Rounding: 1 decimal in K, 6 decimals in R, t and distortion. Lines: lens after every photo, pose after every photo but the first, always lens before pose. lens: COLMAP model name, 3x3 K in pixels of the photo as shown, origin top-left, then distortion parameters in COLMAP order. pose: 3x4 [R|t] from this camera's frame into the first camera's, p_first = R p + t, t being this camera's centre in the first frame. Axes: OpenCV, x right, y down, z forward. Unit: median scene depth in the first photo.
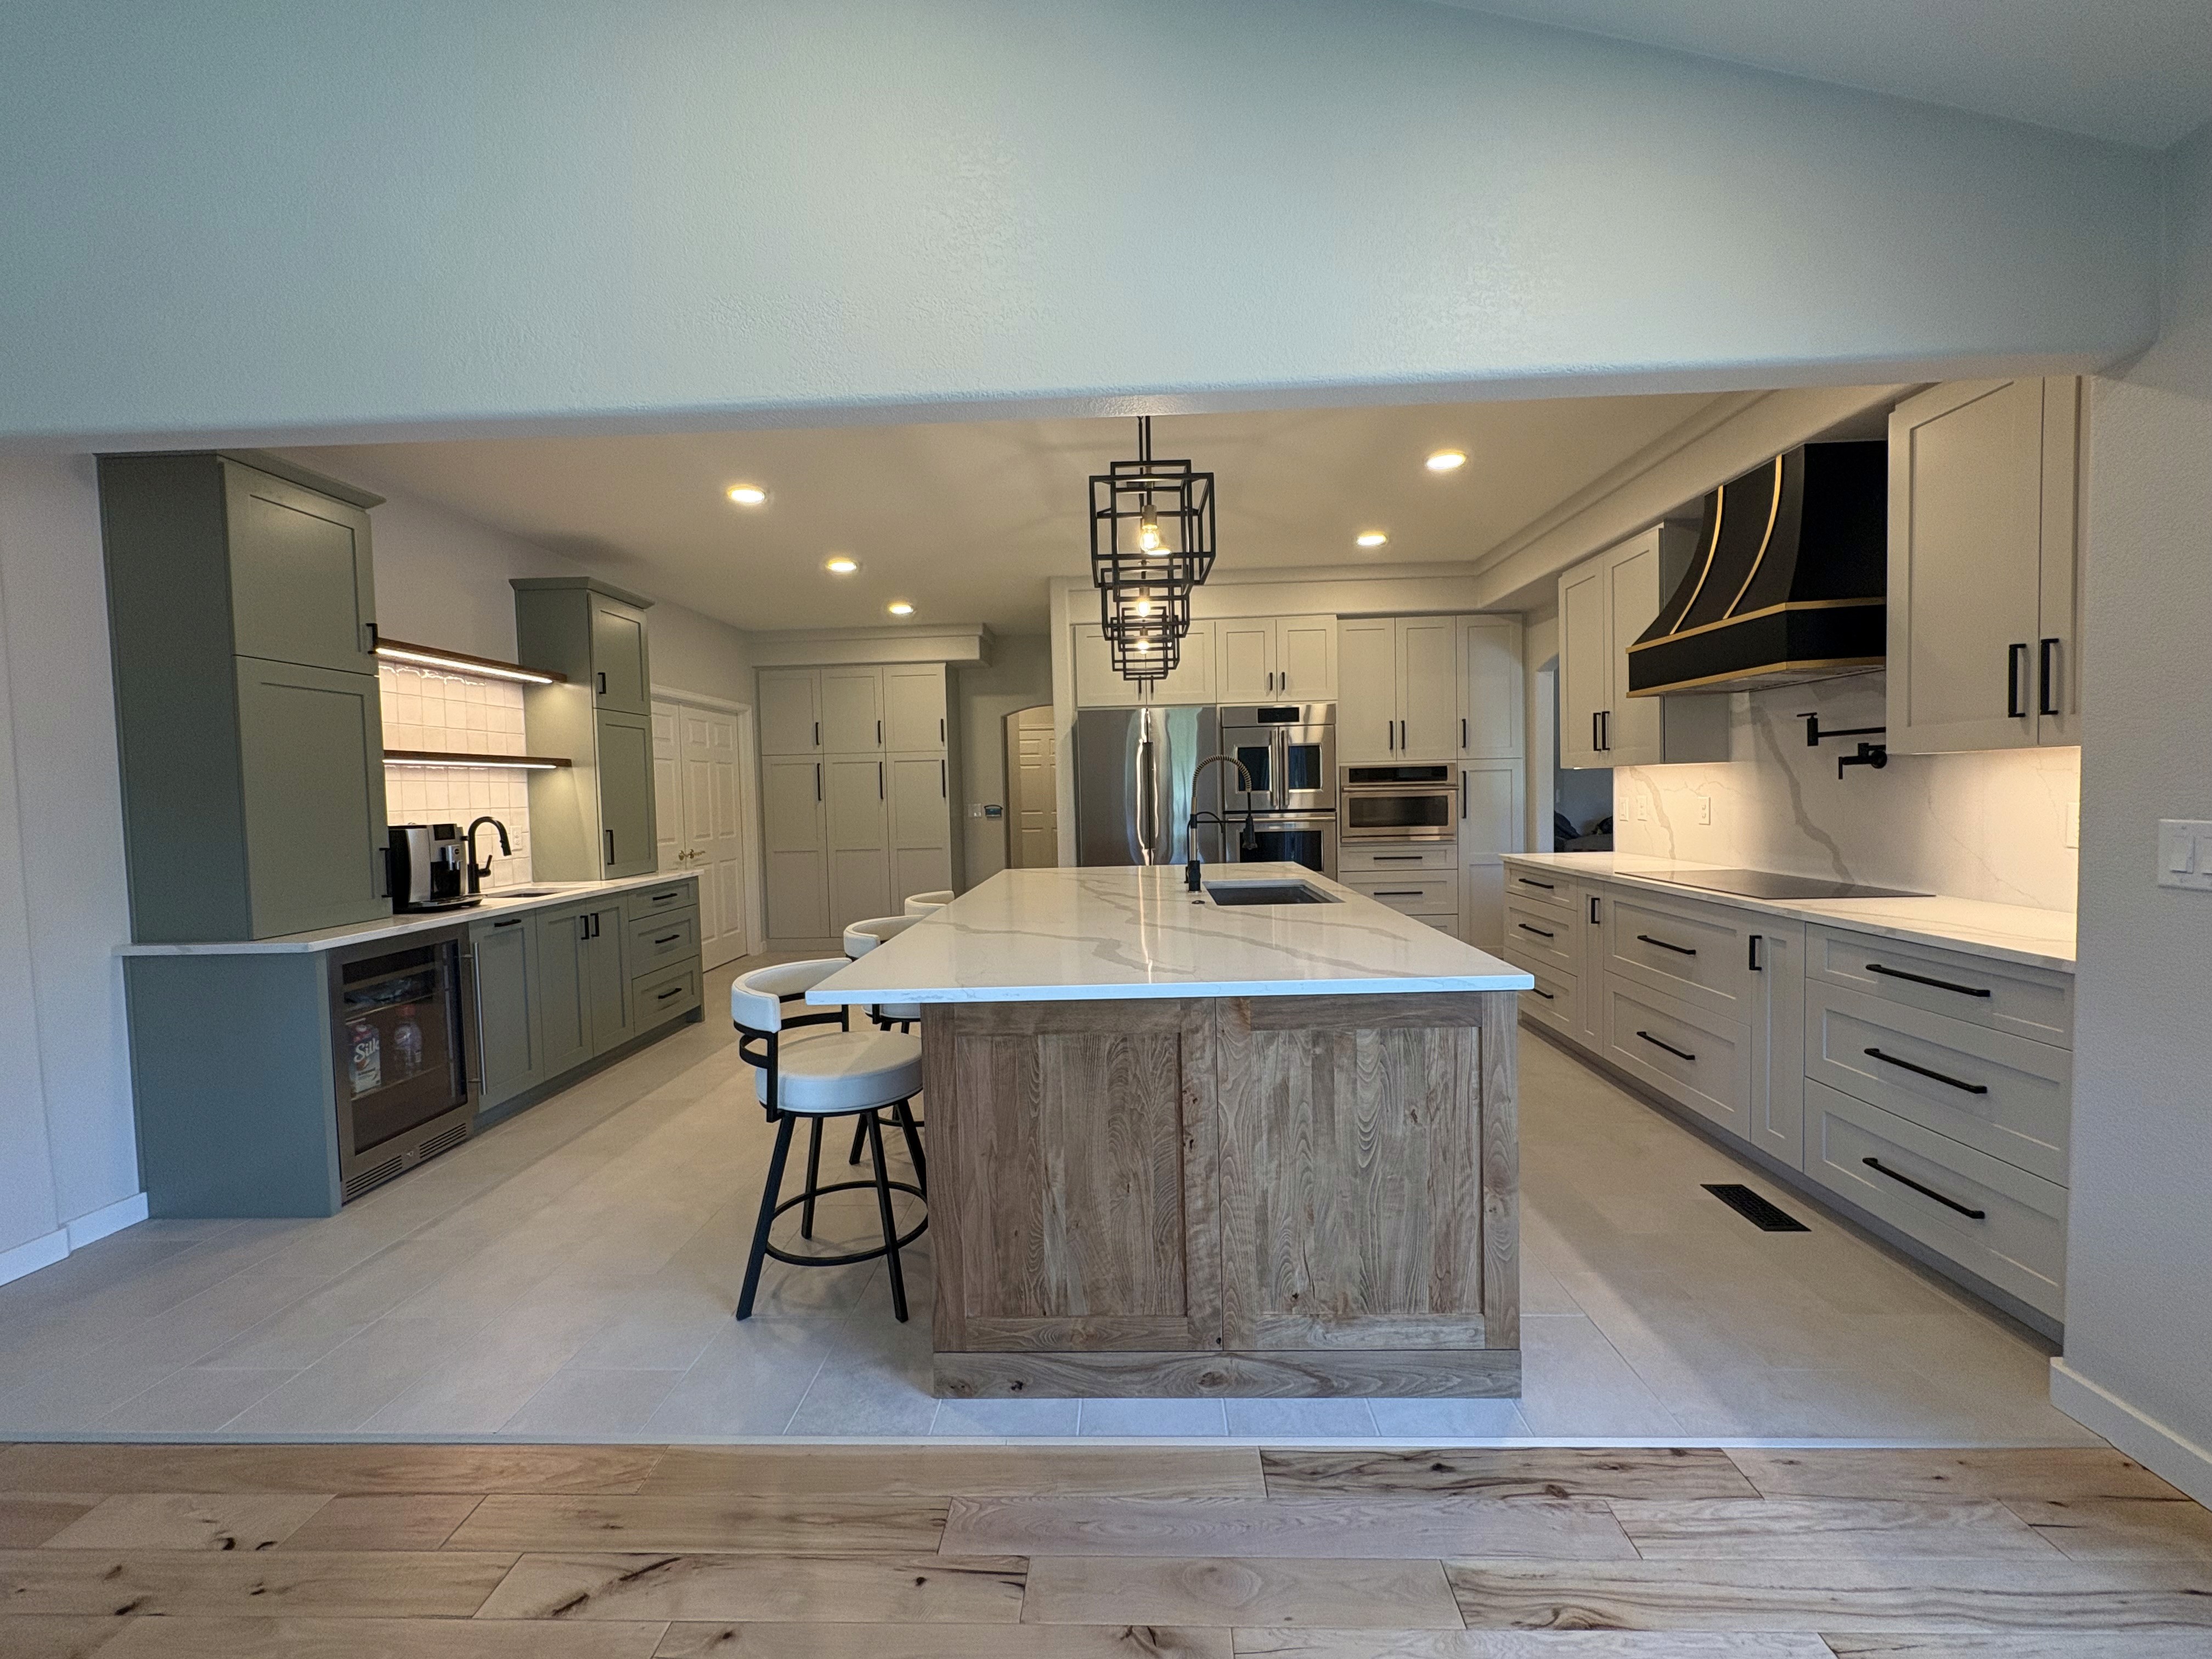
lens RADIAL K [[878.7, 0, 1106.0], [0, 878.7, 829.5], [0, 0, 1]] dist [-0.001199, 0.000190]
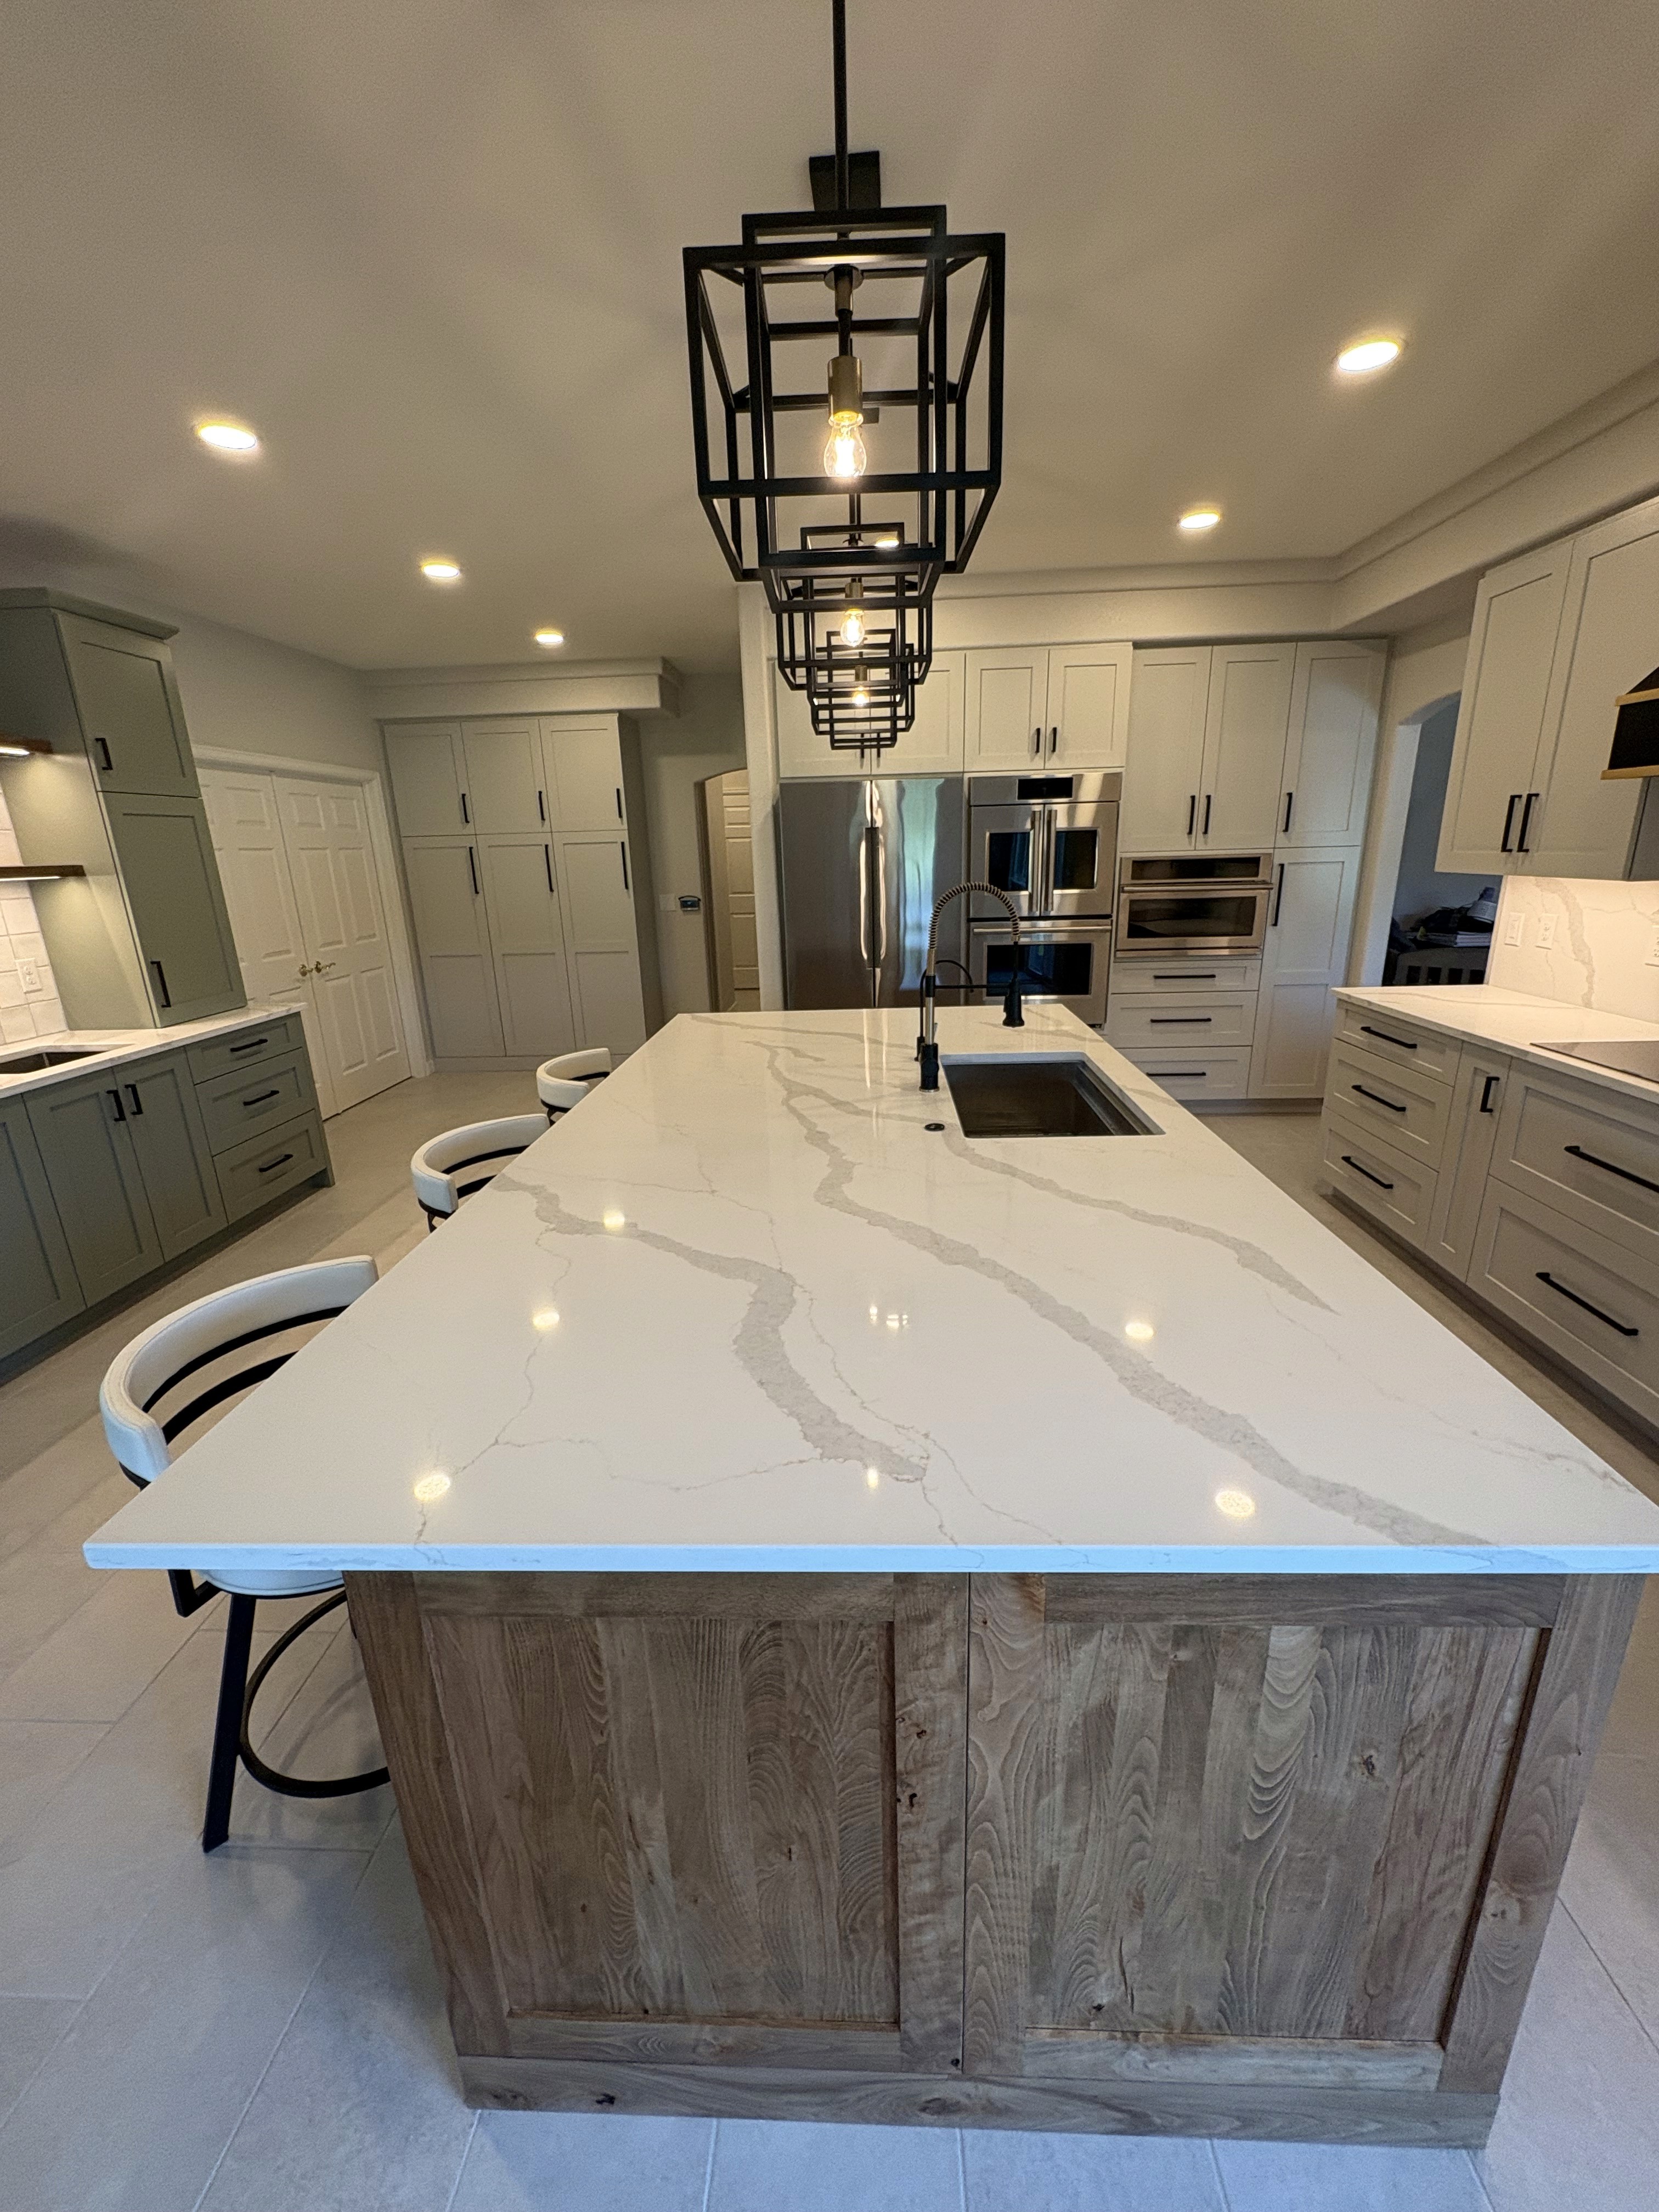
lens RADIAL K [[878.7, 0, 832.3], [0, 878.7, 1110.3], [0, 0, 1]] dist [-0.001199, 0.000190]
pose [[0.999968, -0.002166, -0.007761, 0.030117], [0.004003, 0.969476, 0.245154, -0.078838], [0.006993, -0.245177, 0.969453, 0.326509]]
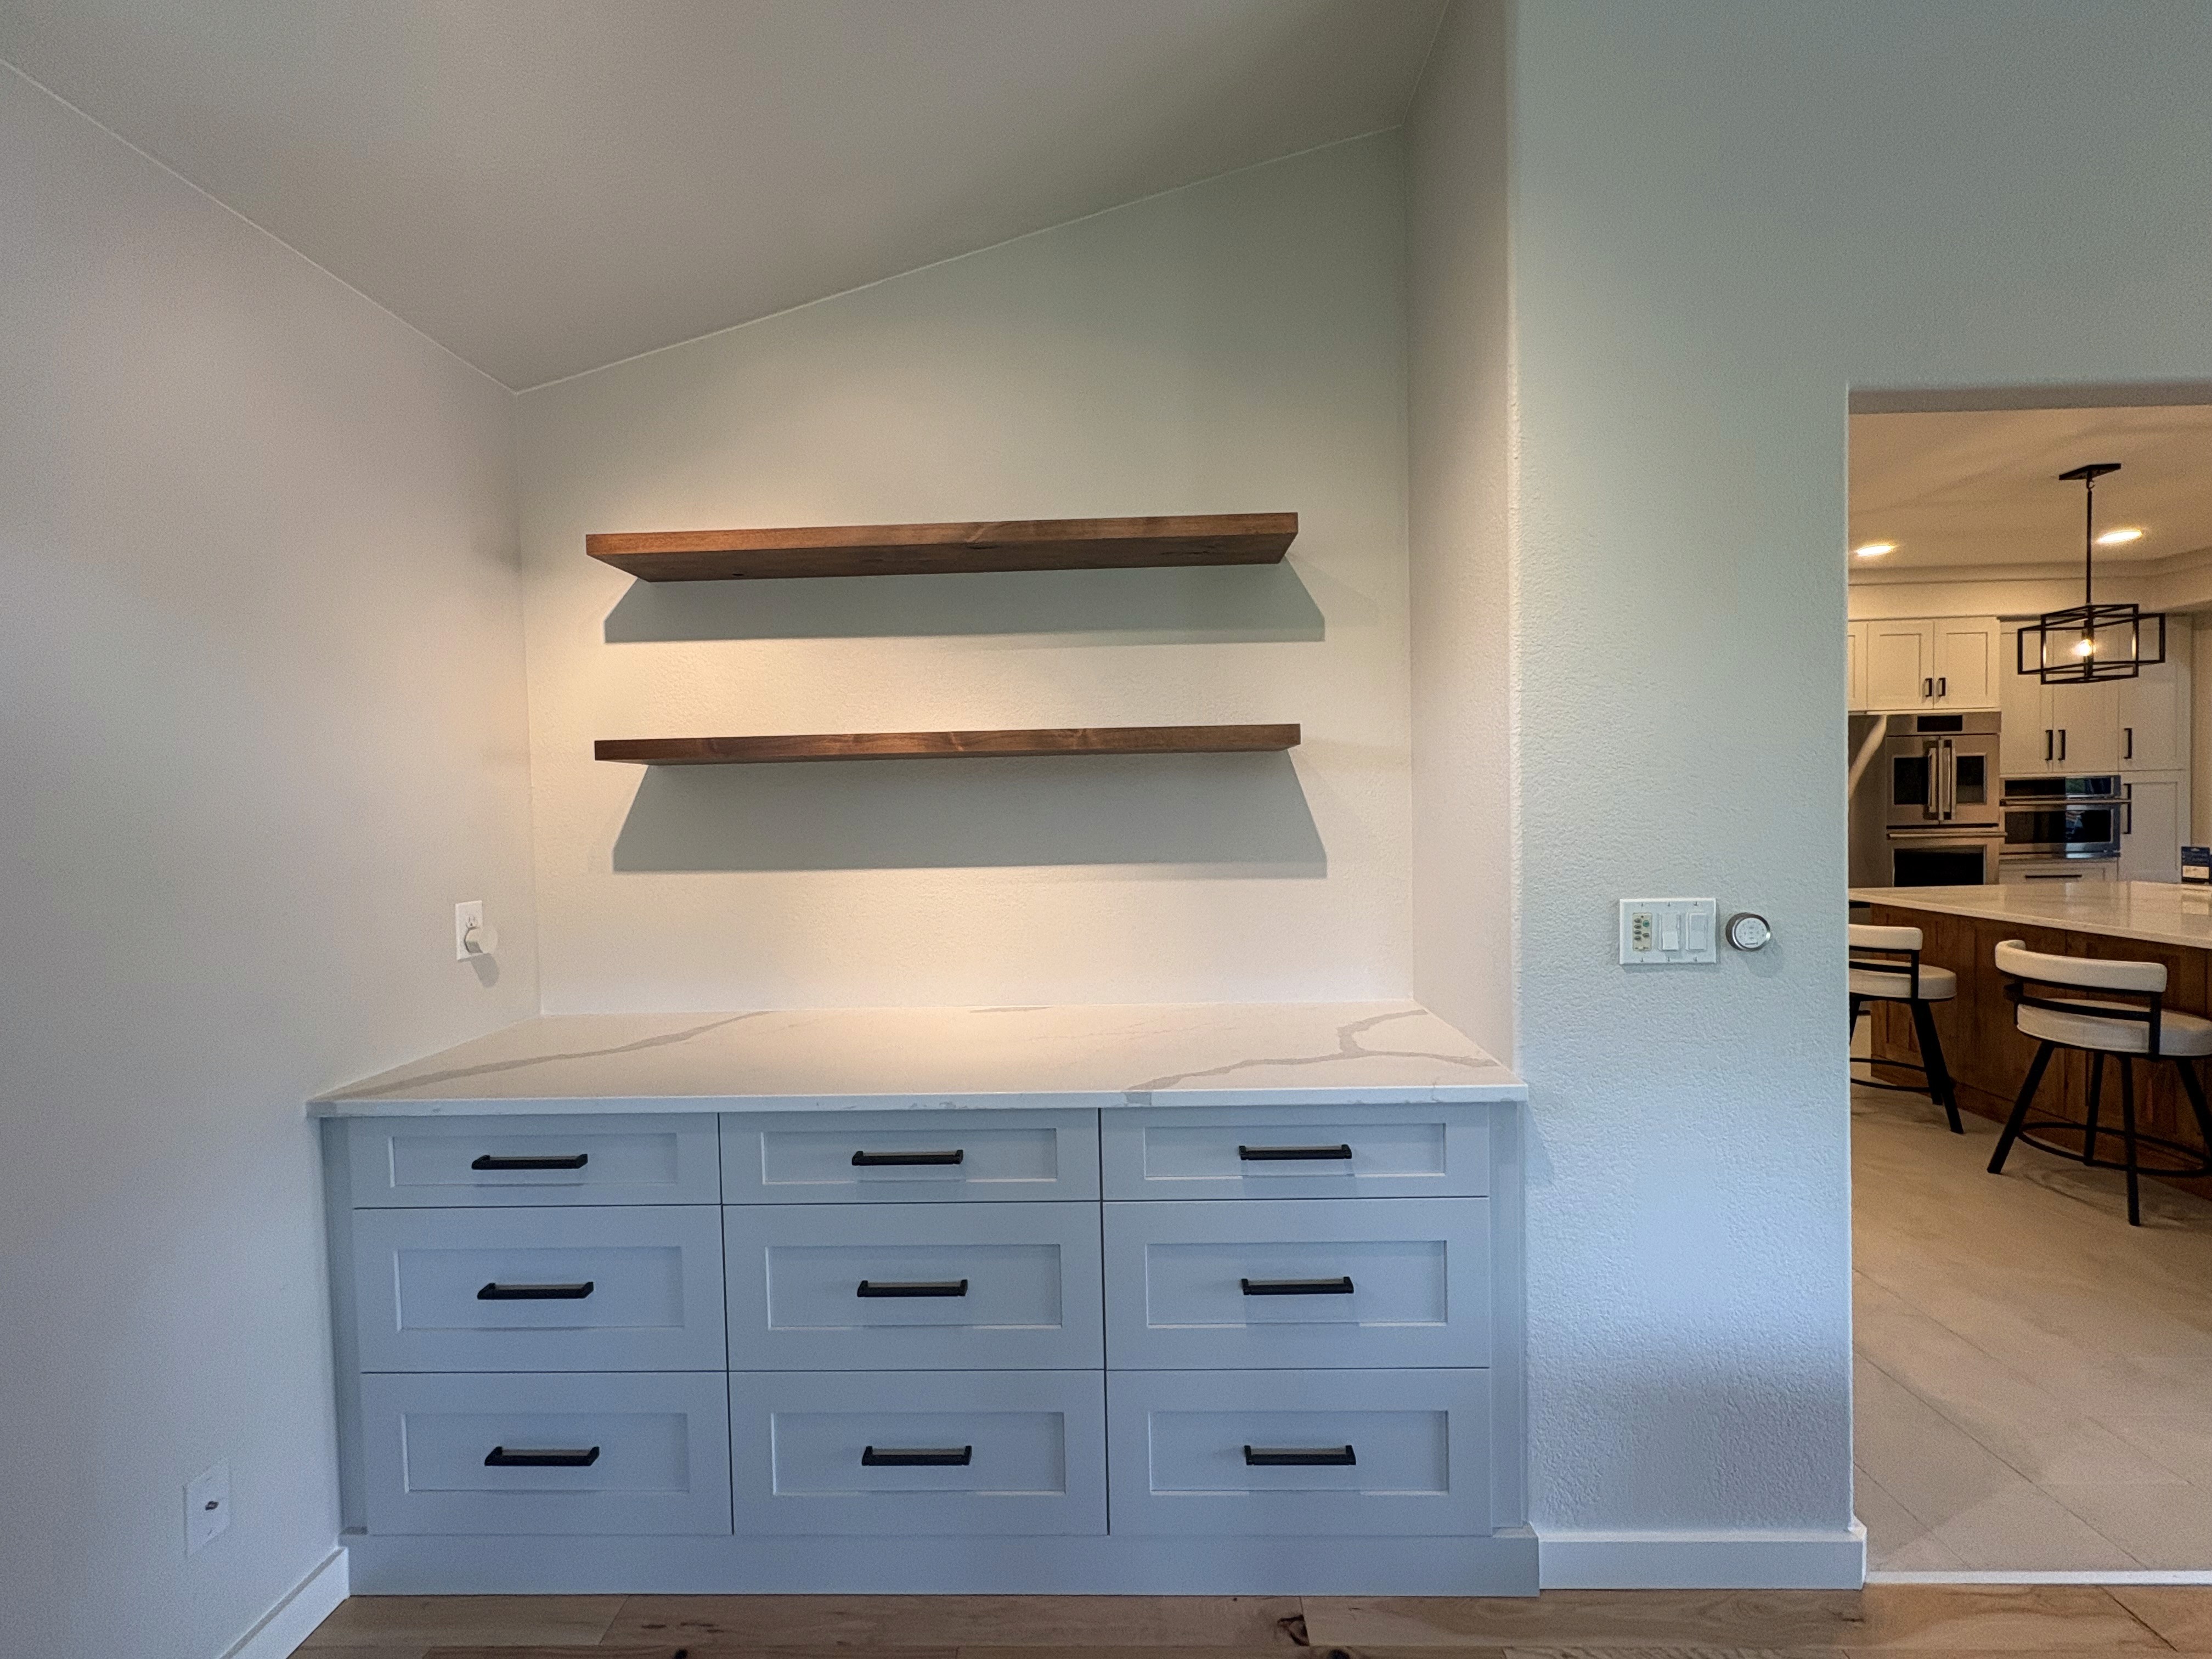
lens RADIAL K [[907.4, 0, 1108.1], [0, 907.4, 827.6], [0, 0, 1]] dist [-0.002331, -0.000166]
pose [[0.999905, 0.002052, 0.013648, -1.159535], [-0.001863, 0.999903, -0.013835, -0.007062], [-0.013675, 0.013809, 0.999811, 0.082666]]
